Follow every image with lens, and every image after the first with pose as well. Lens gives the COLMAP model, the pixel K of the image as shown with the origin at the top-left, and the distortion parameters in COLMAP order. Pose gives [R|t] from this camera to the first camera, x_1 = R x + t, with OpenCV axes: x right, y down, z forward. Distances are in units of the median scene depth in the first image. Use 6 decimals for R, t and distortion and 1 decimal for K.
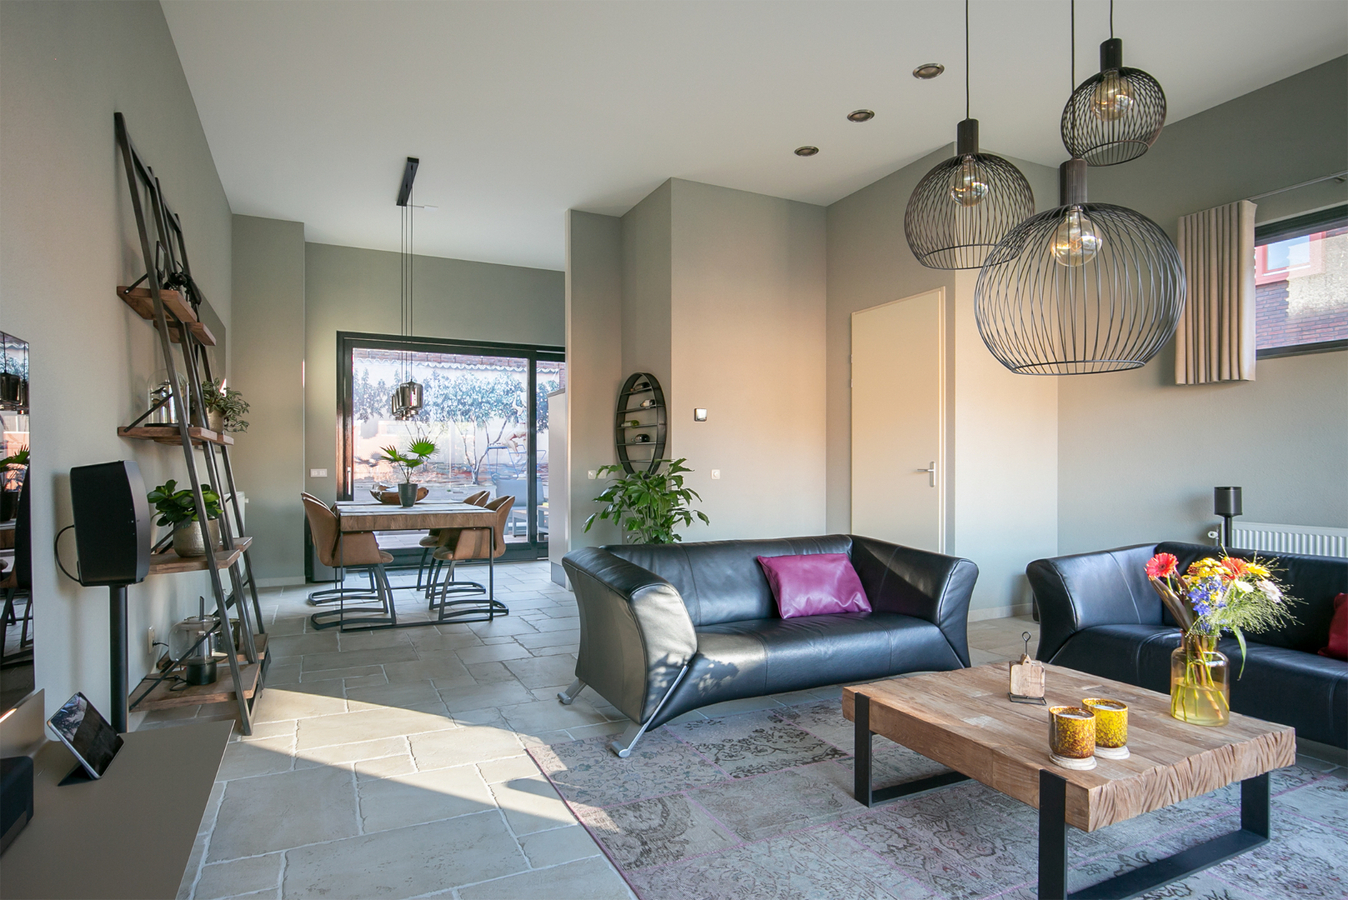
lens RADIAL K [[735.4, 0, 676.1], [0, 735.4, 463.2], [0, 0, 1]] dist [-0.019838, 0.005542]
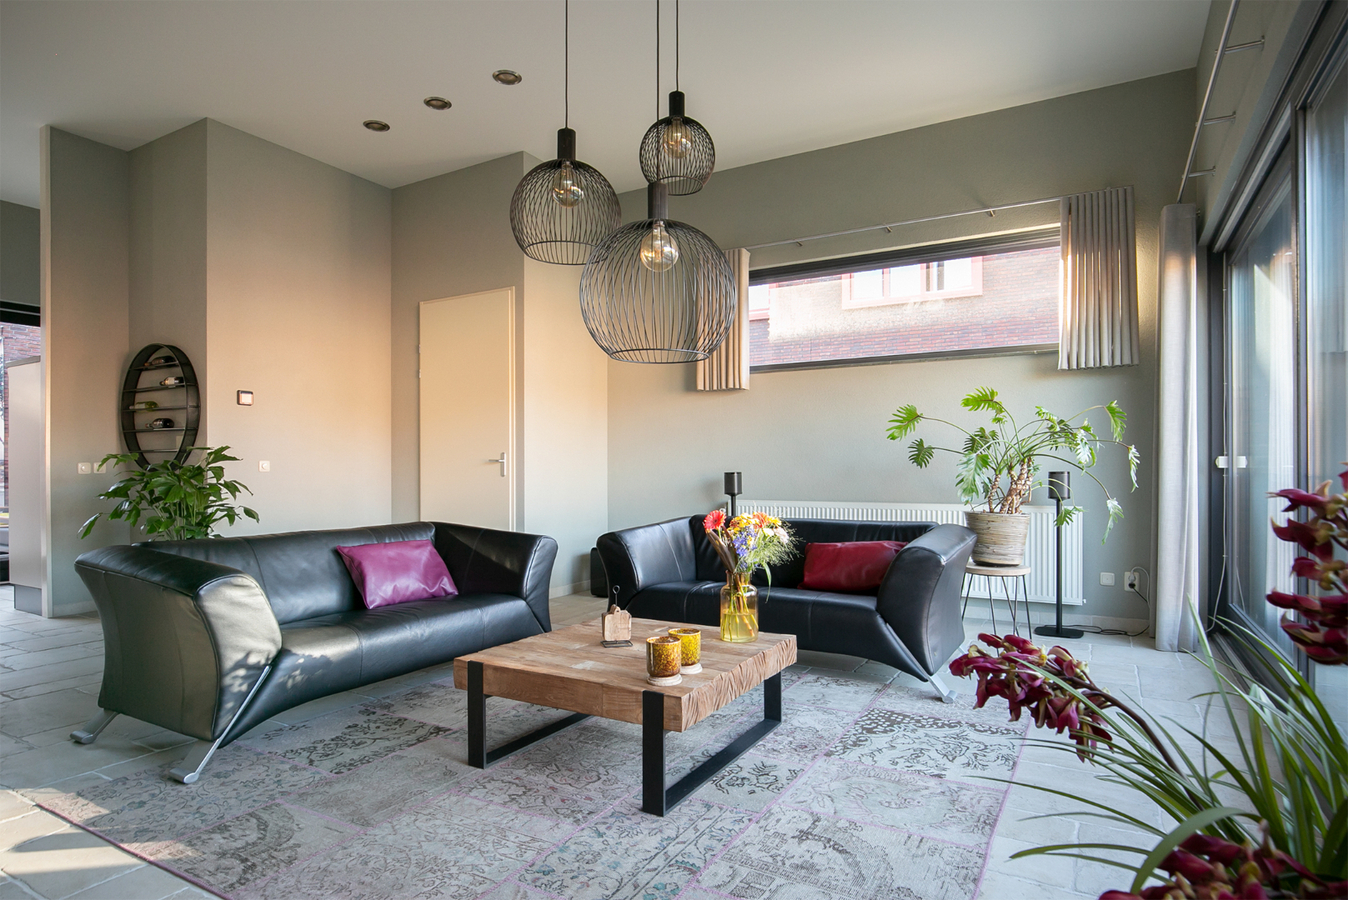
lens RADIAL K [[735.4, 0, 675.2], [0, 735.4, 461.8], [0, 0, 1]] dist [-0.019838, 0.005542]
pose [[0.829374, 0.000977, 0.558692, -0.058944], [0.000325, 0.999997, -0.002231, 0.025599], [-0.558693, 0.002032, 0.829372, -0.006225]]
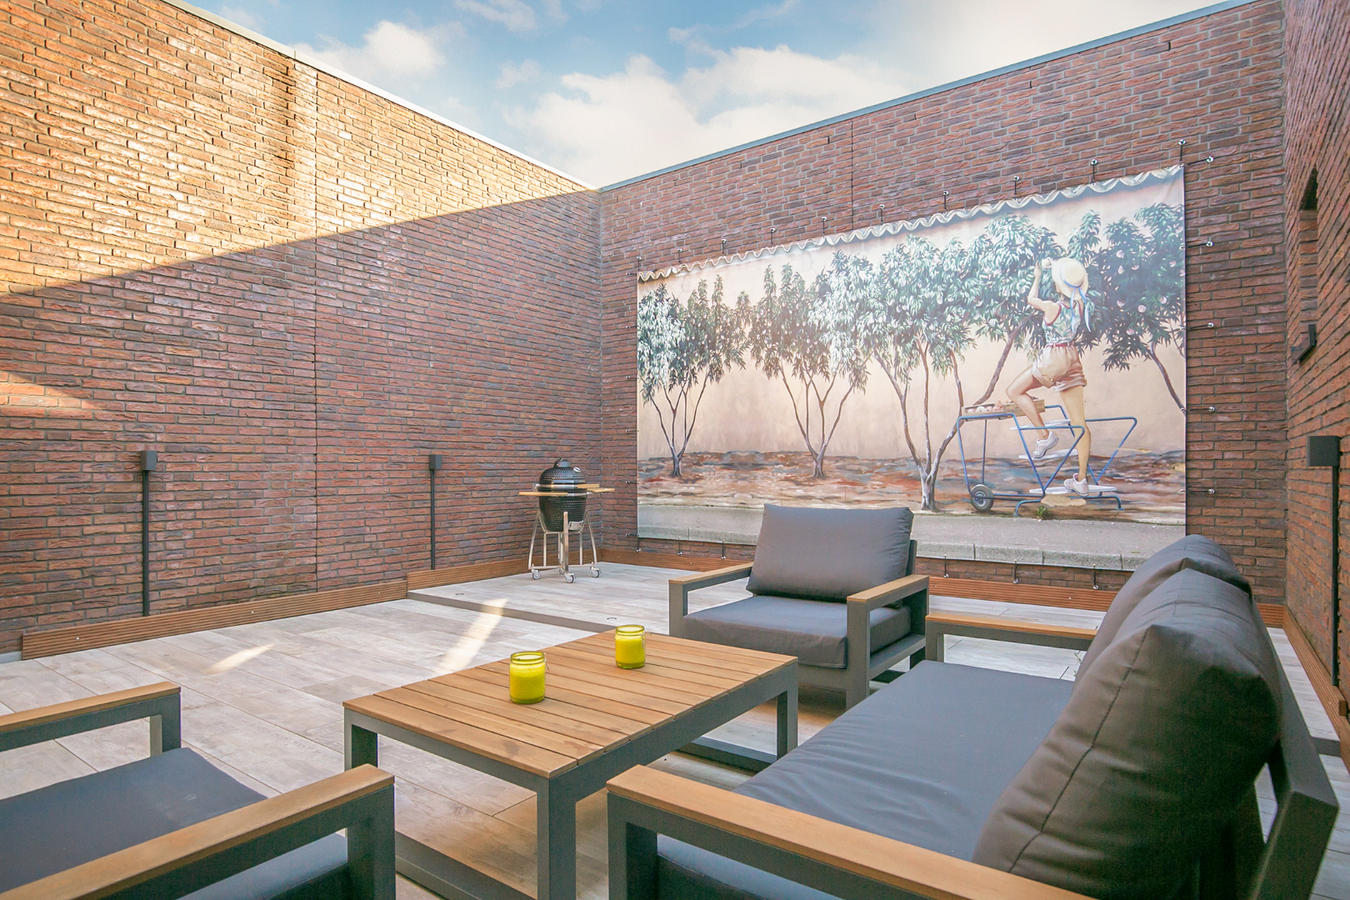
lens RADIAL K [[736.5, 0, 673.7], [0, 736.5, 459.4], [0, 0, 1]] dist [-0.019838, 0.005542]
pose [[0.471946, -0.010027, -0.881571, 0.034921], [0.003544, 0.999949, -0.009476, 0.008434], [0.881621, 0.001348, 0.471957, 1.370473]]
